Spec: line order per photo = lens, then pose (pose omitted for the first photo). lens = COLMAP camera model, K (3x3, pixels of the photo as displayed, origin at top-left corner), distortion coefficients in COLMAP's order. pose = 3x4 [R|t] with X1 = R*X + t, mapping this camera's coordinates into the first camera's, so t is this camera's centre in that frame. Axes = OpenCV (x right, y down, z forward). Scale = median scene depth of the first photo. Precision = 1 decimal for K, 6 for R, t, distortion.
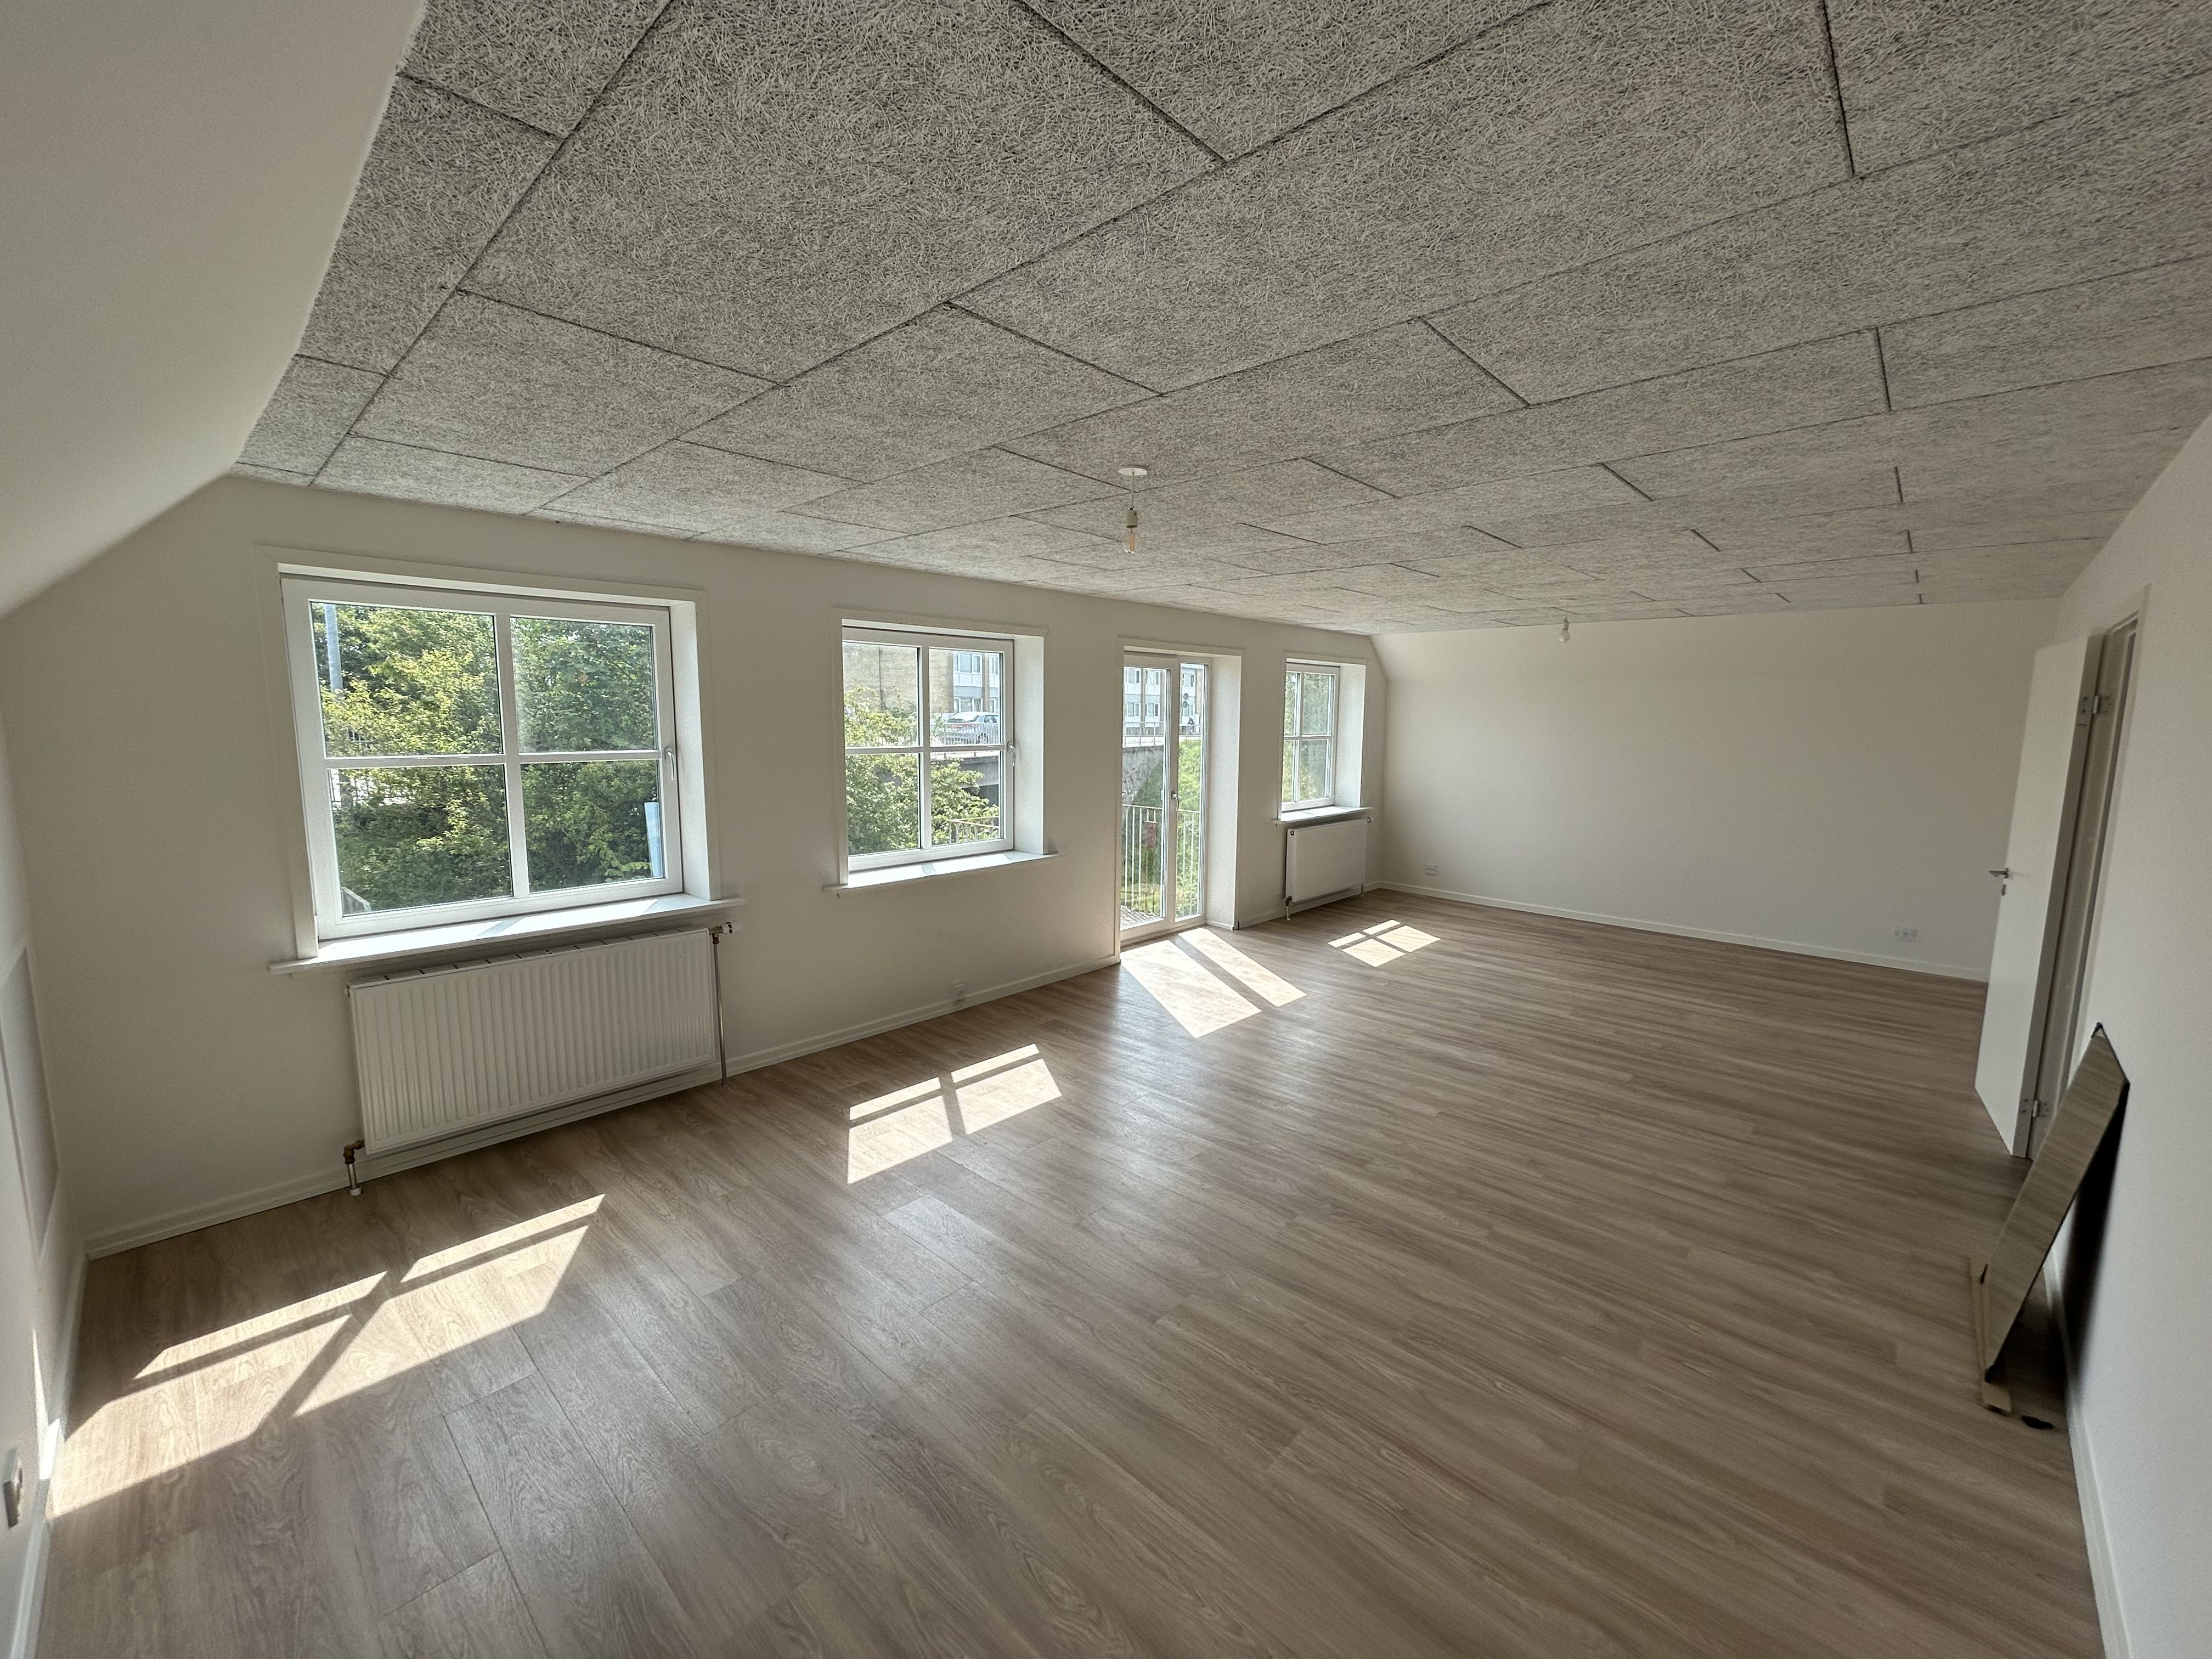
lens RADIAL K [[889.9, 0, 1109.0], [0, 889.9, 818.4], [0, 0, 1]] dist [0.004512, 0.000130]
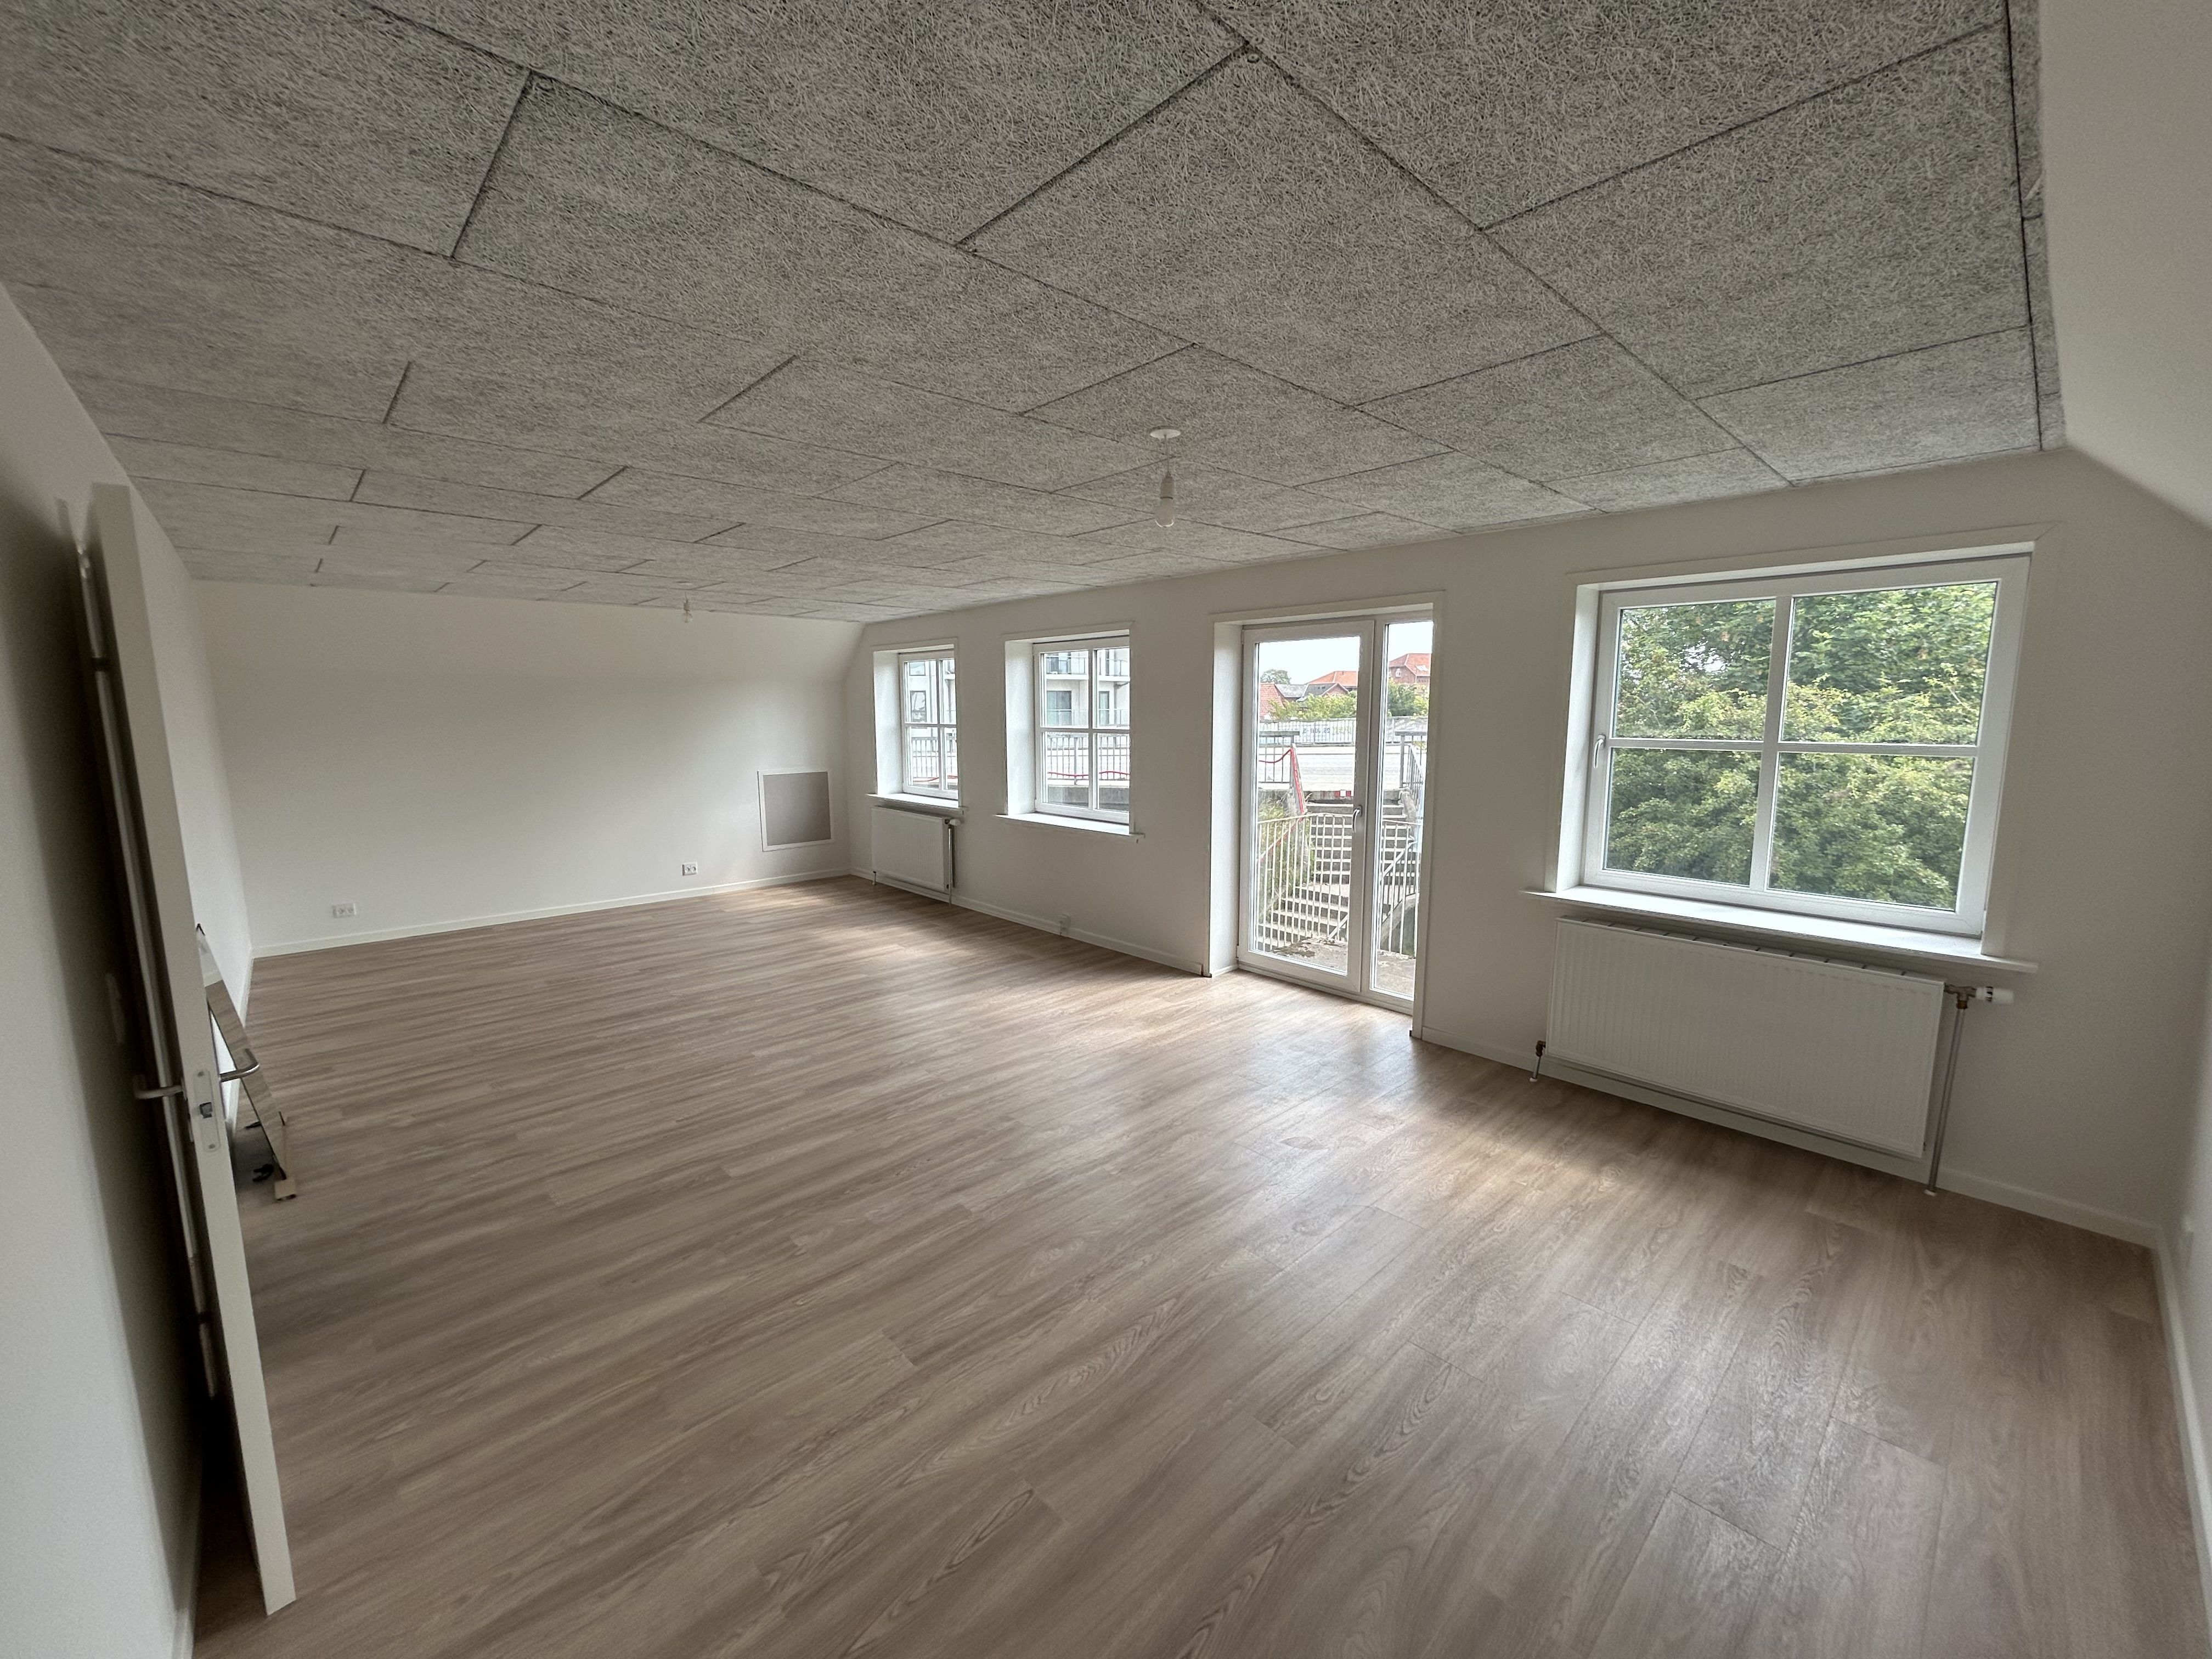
lens RADIAL K [[889.9, 0, 1110.0], [0, 889.9, 844.2], [0, 0, 1]] dist [0.004512, 0.000130]
pose [[-0.063575, 0.150368, -0.986584, 1.157737], [-0.106072, 0.981966, 0.156500, -0.131393], [0.992324, 0.114598, -0.046479, 1.196109]]
